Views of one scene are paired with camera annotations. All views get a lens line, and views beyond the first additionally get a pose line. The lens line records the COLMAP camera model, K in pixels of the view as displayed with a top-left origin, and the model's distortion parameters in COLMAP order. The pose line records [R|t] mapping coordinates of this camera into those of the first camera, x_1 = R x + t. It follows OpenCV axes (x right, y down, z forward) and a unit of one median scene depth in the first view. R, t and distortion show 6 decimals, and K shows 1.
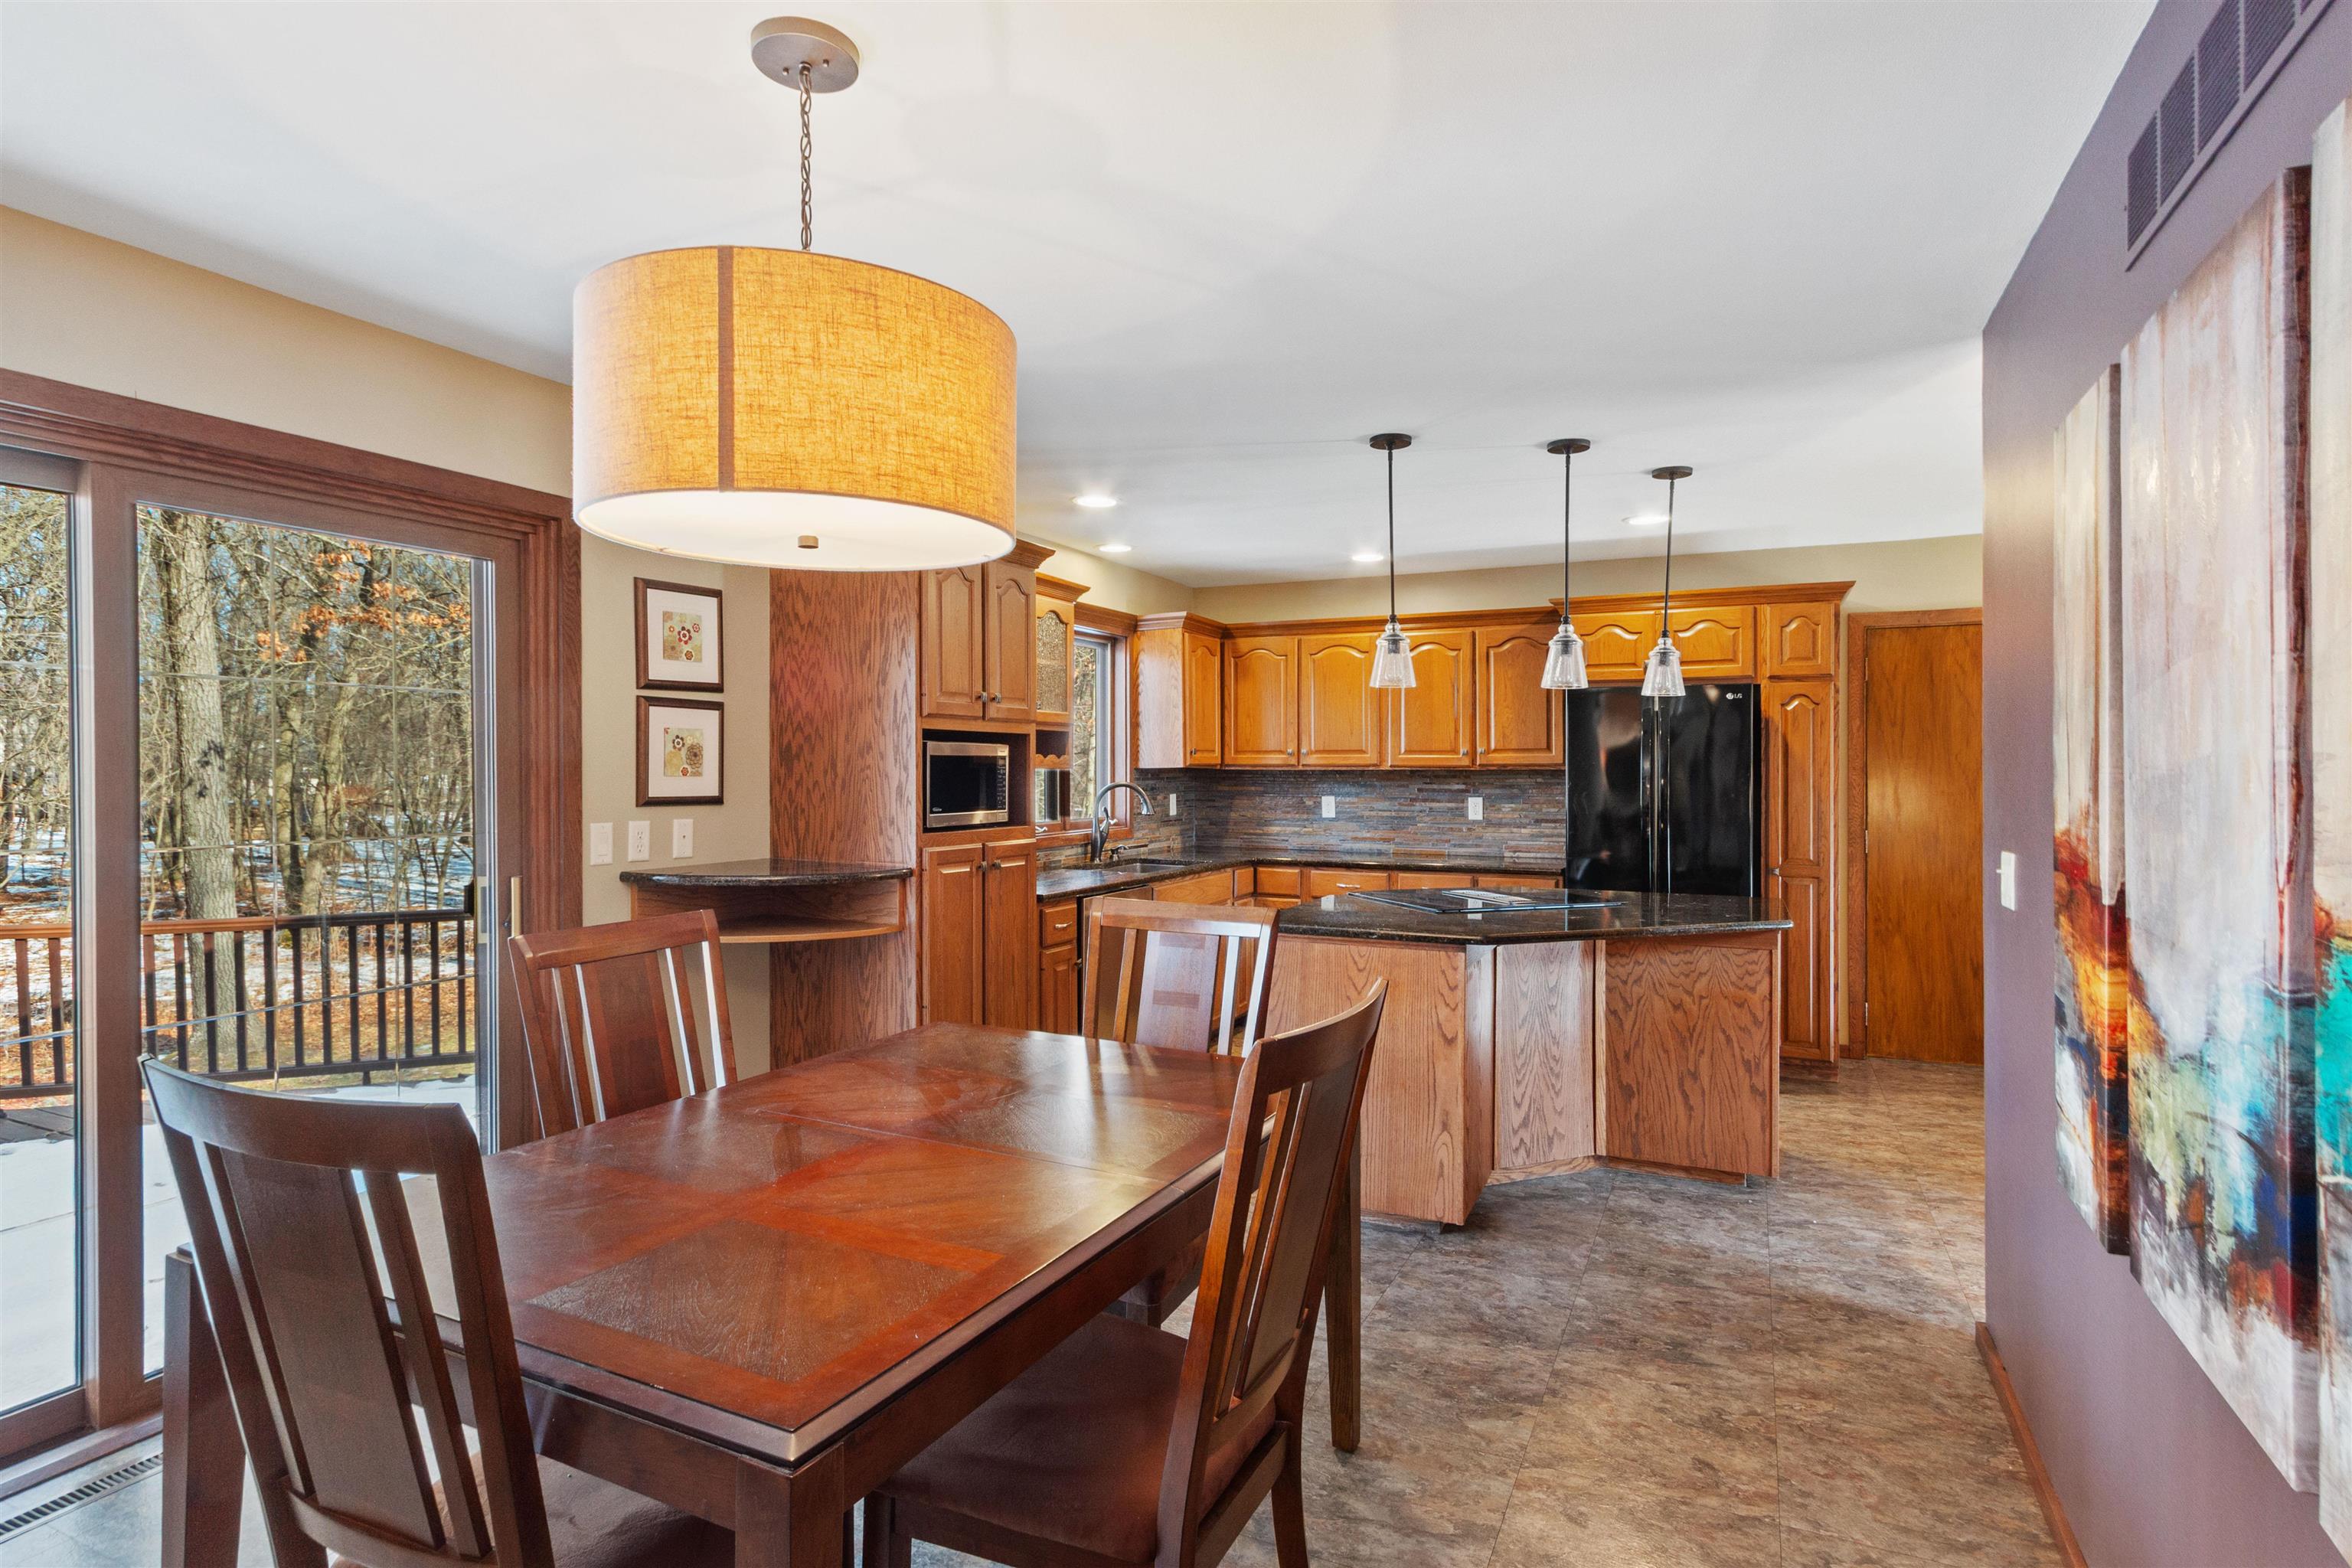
lens RADIAL K [[1166.5, 0, 1196.6], [0, 1166.5, 779.8], [0, 0, 1]] dist [0.007164, -0.003223]
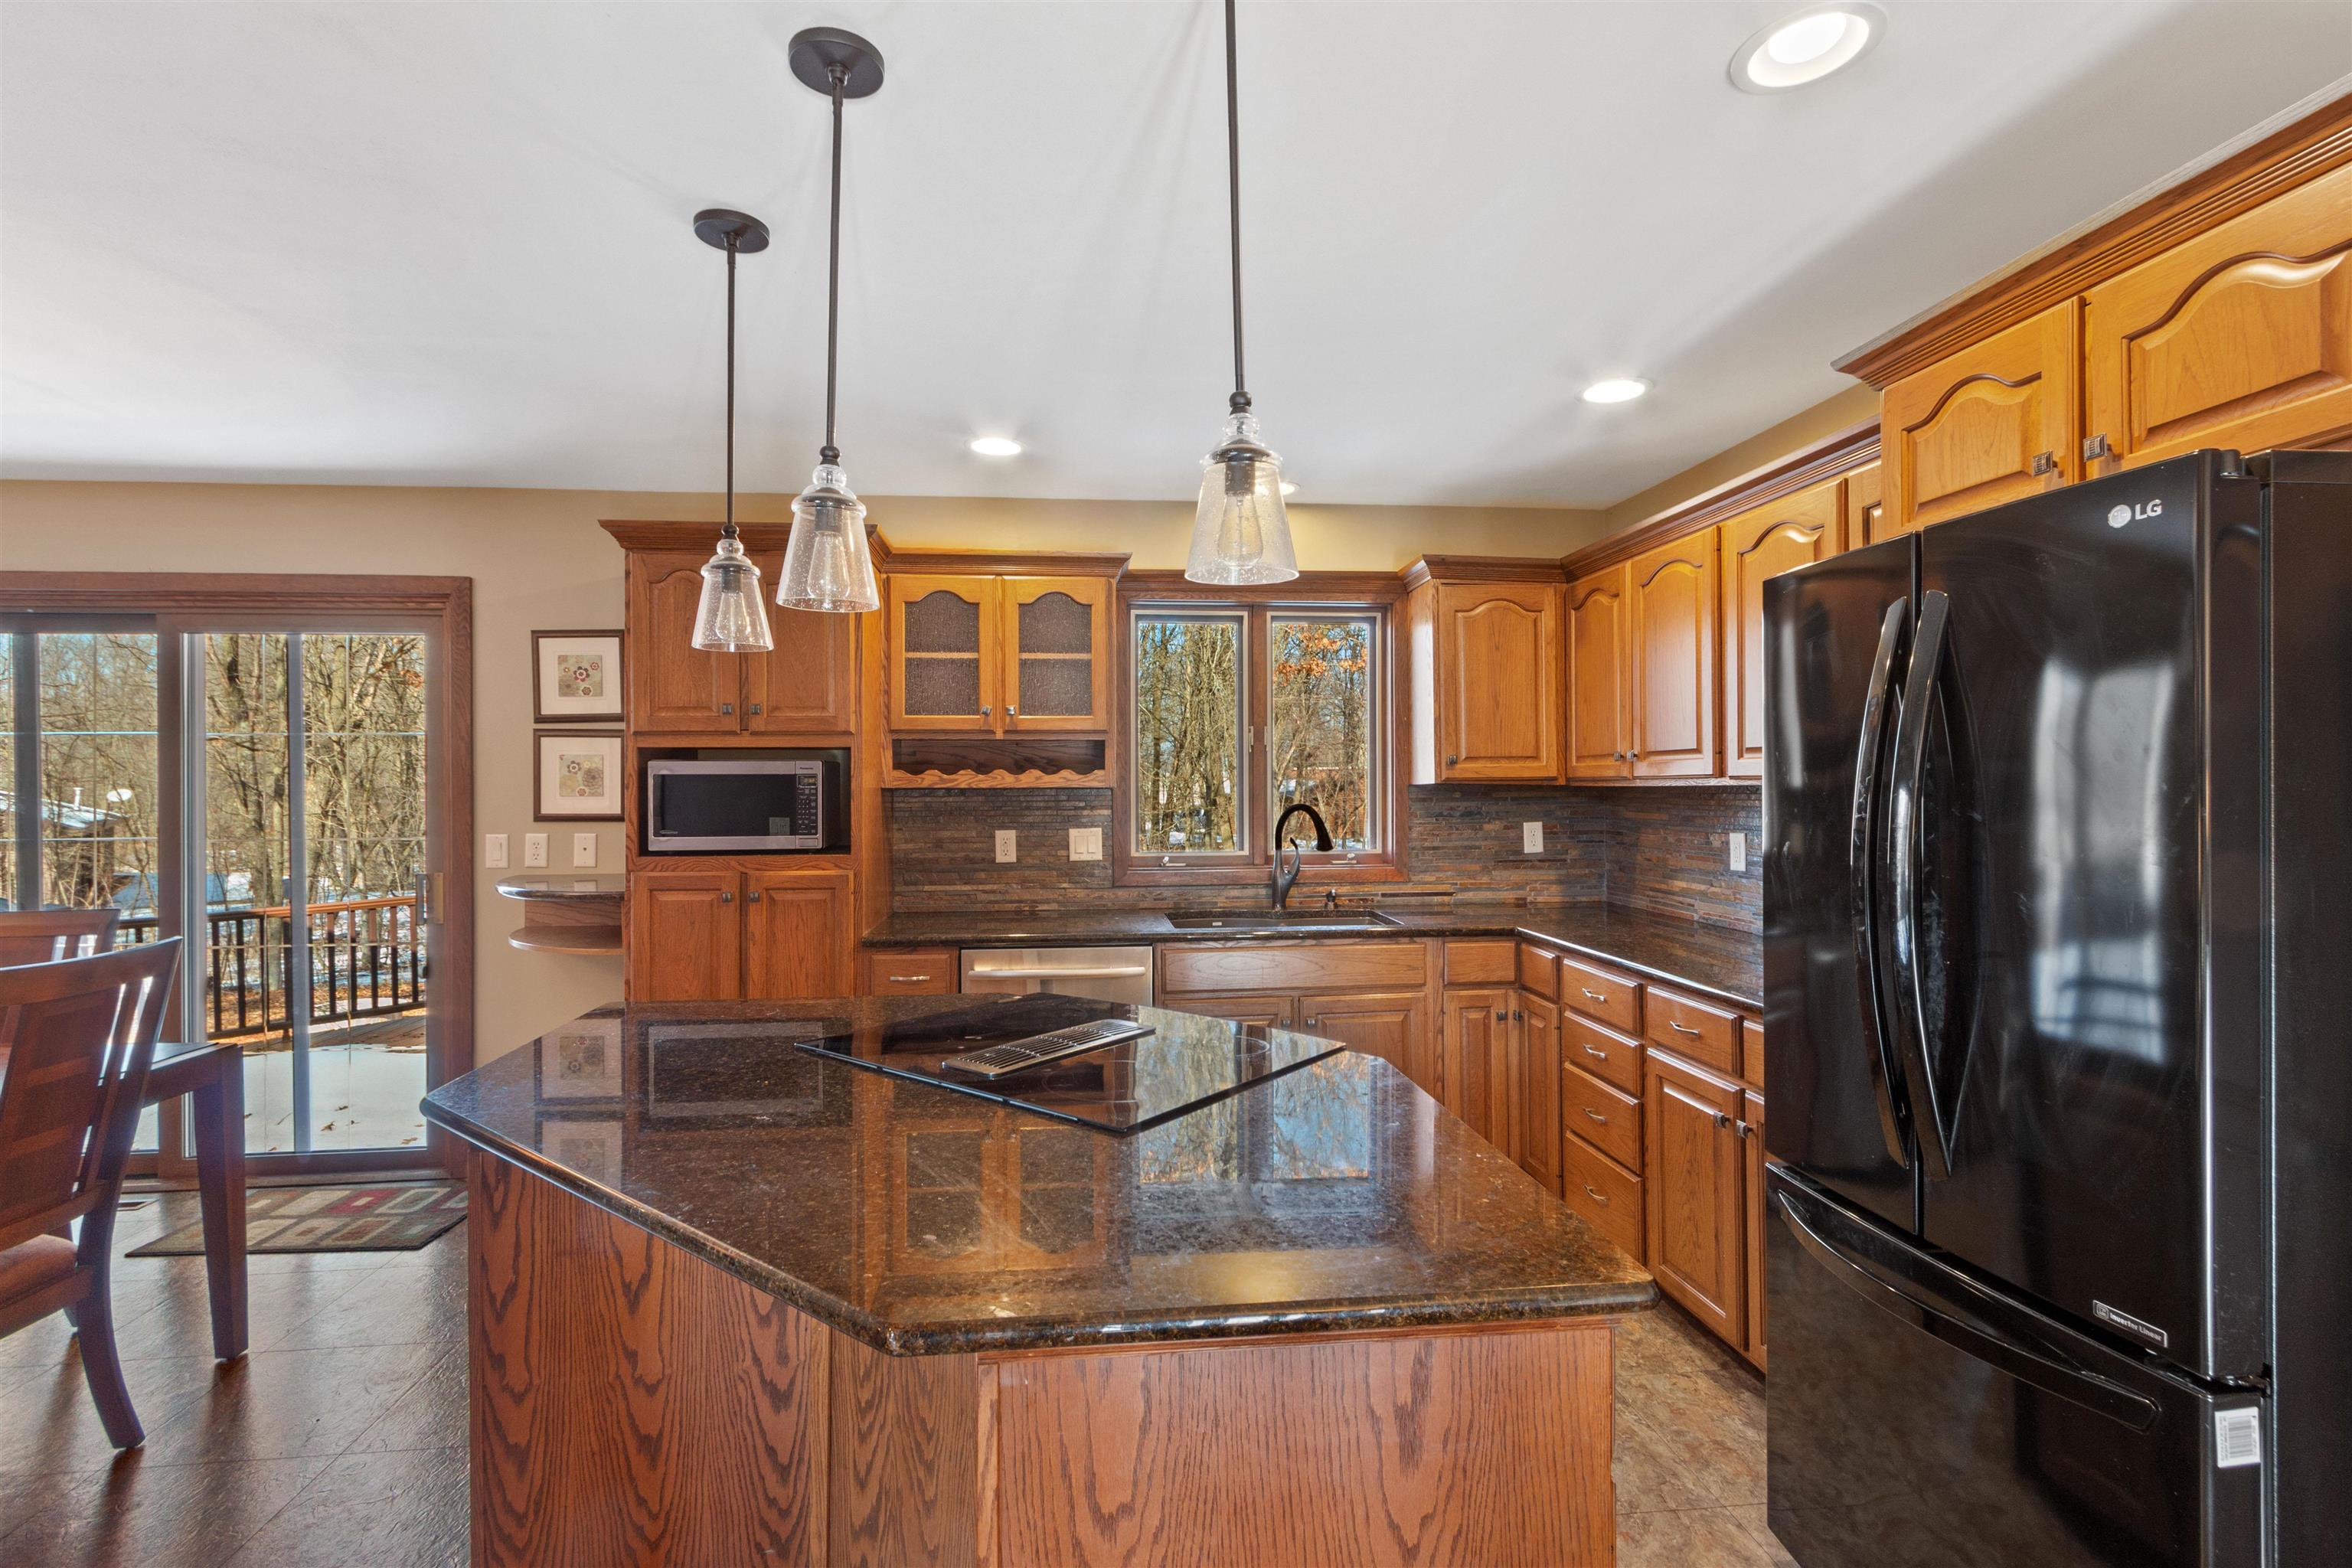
lens RADIAL K [[1096.5, 0, 1183.7], [0, 1096.5, 787.4], [0, 0, 1]] dist [0.004465, -0.001245]
pose [[0.512137, -0.003798, -0.858895, 0.771113], [-0.002062, 0.999982, -0.005651, -0.006603], [0.858901, 0.004665, 0.512120, 0.924366]]
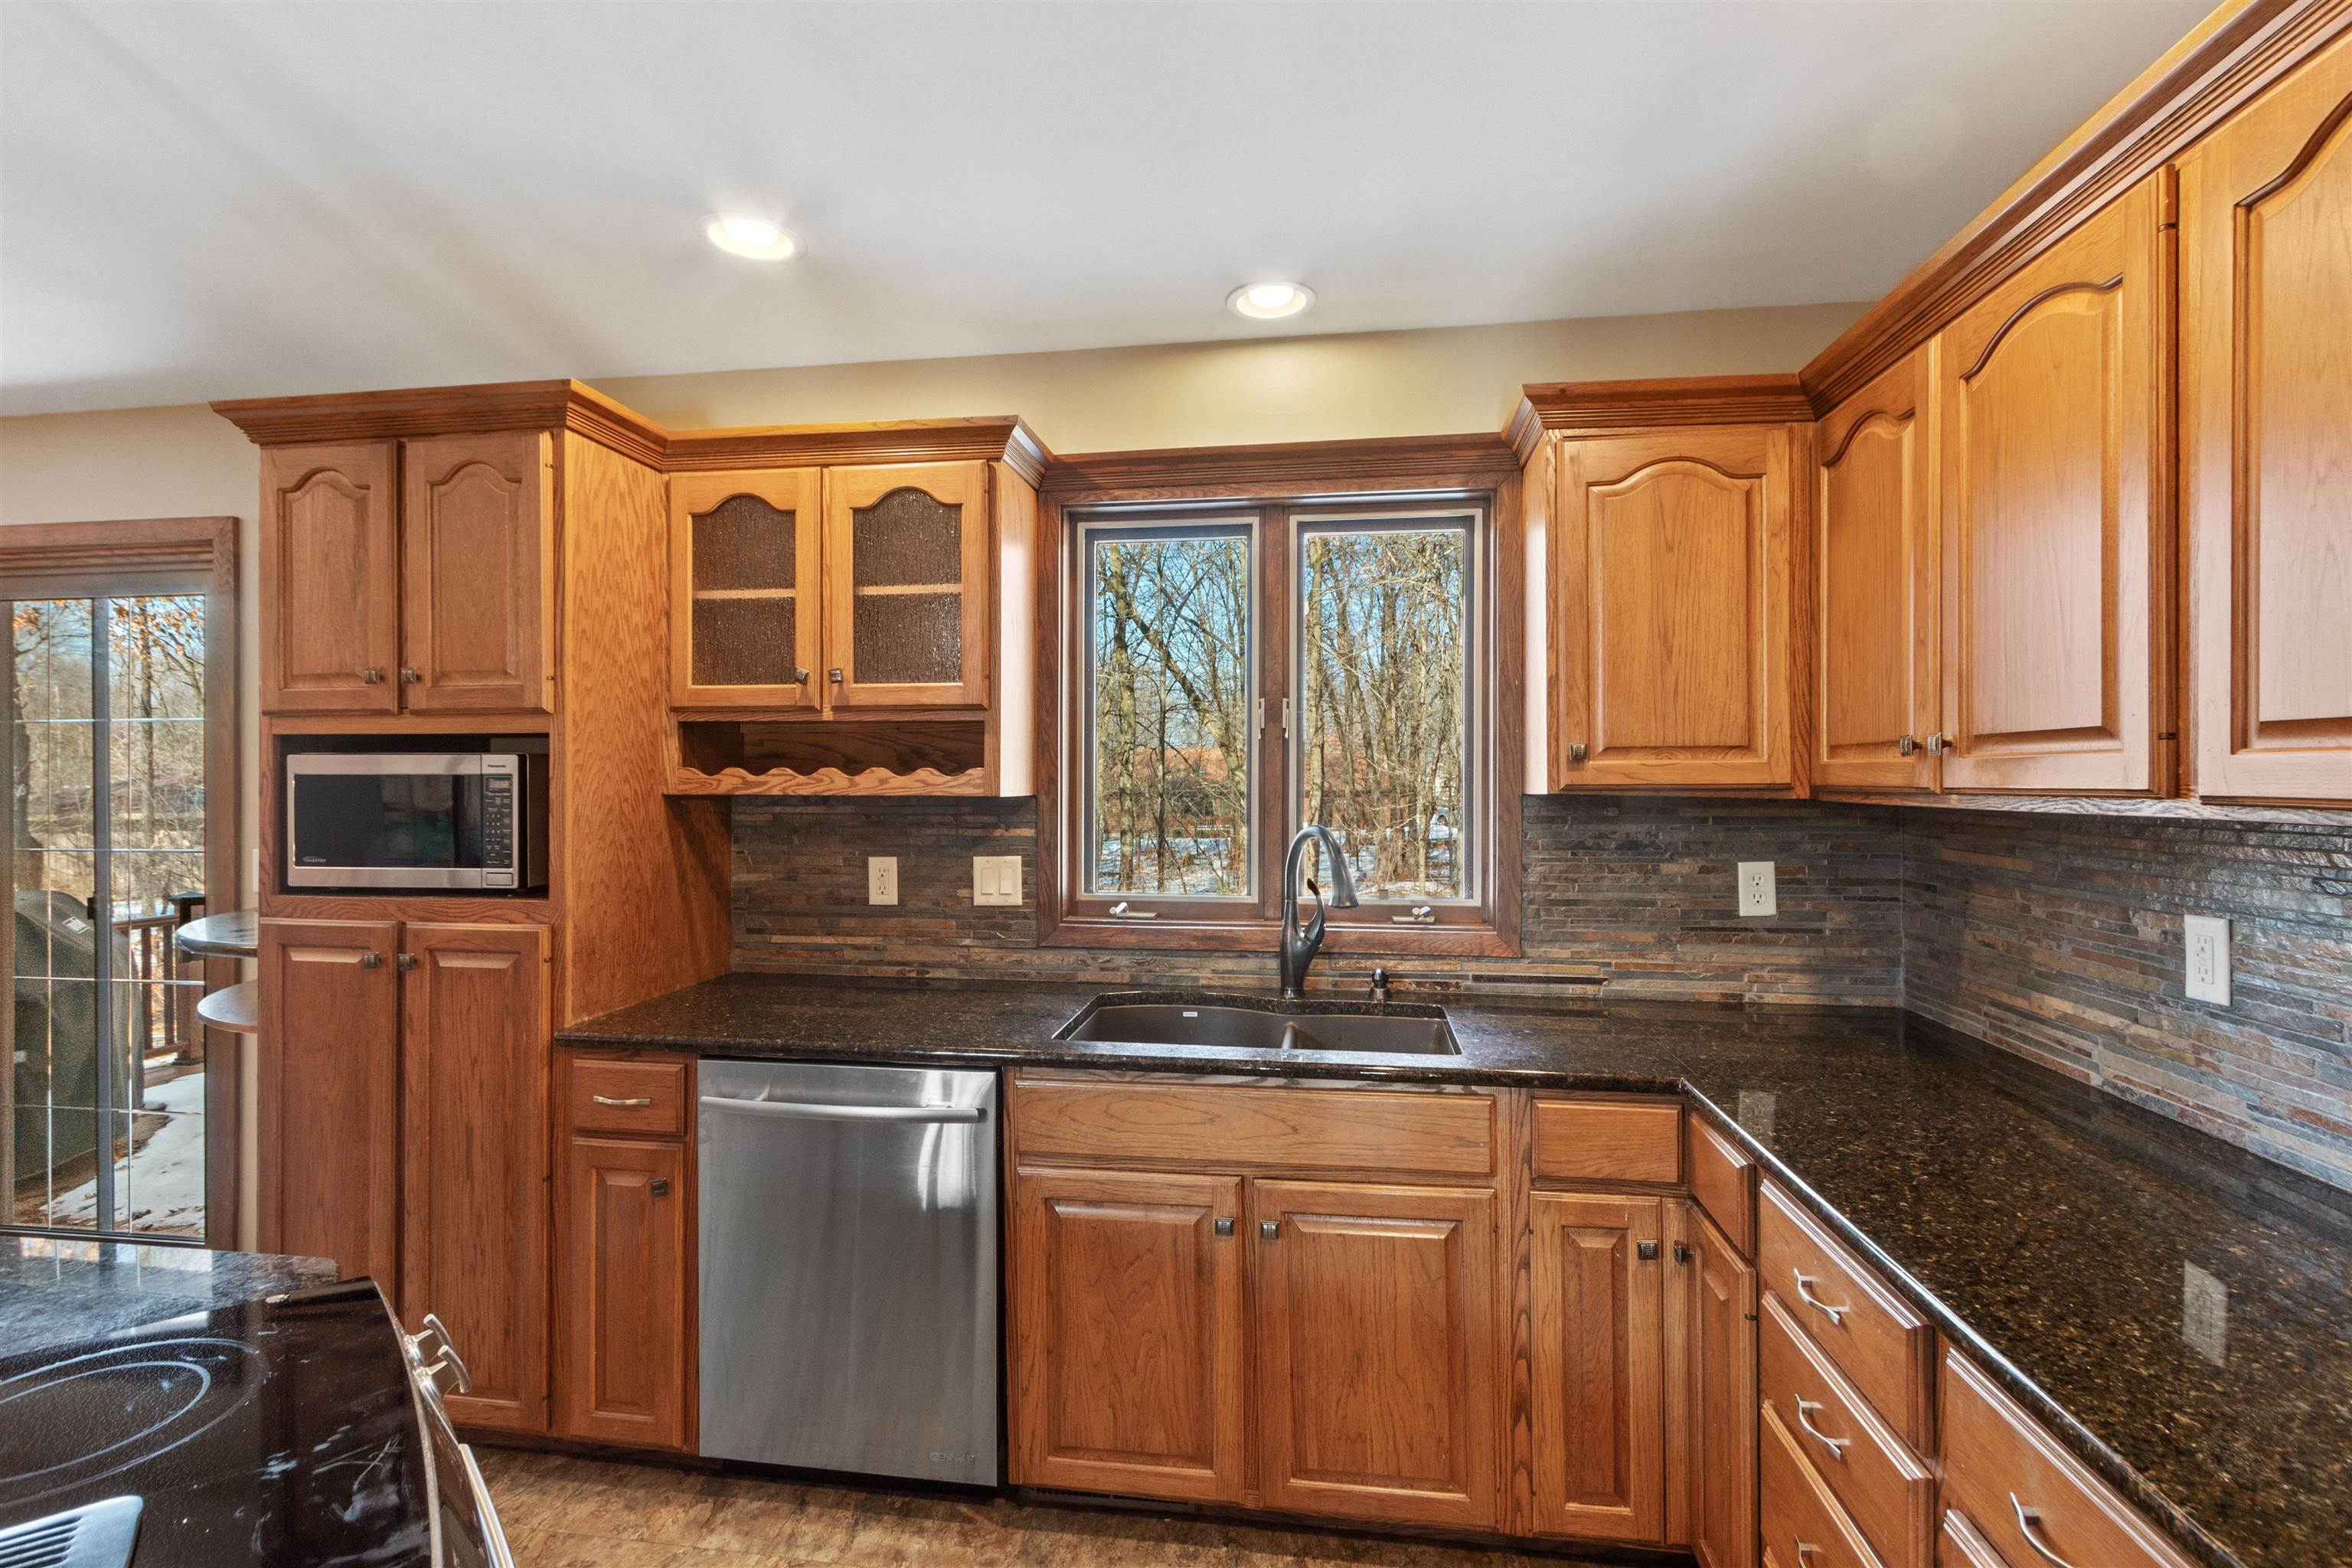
lens RADIAL K [[1096.5, 0, 1179.5], [0, 1096.5, 779.4], [0, 0, 1]] dist [0.004465, -0.001245]
pose [[0.277483, 0.001027, -0.960730, 0.500552], [-0.008900, 0.999959, -0.001502, -0.022305], [0.960689, 0.008967, 0.277481, 1.319672]]
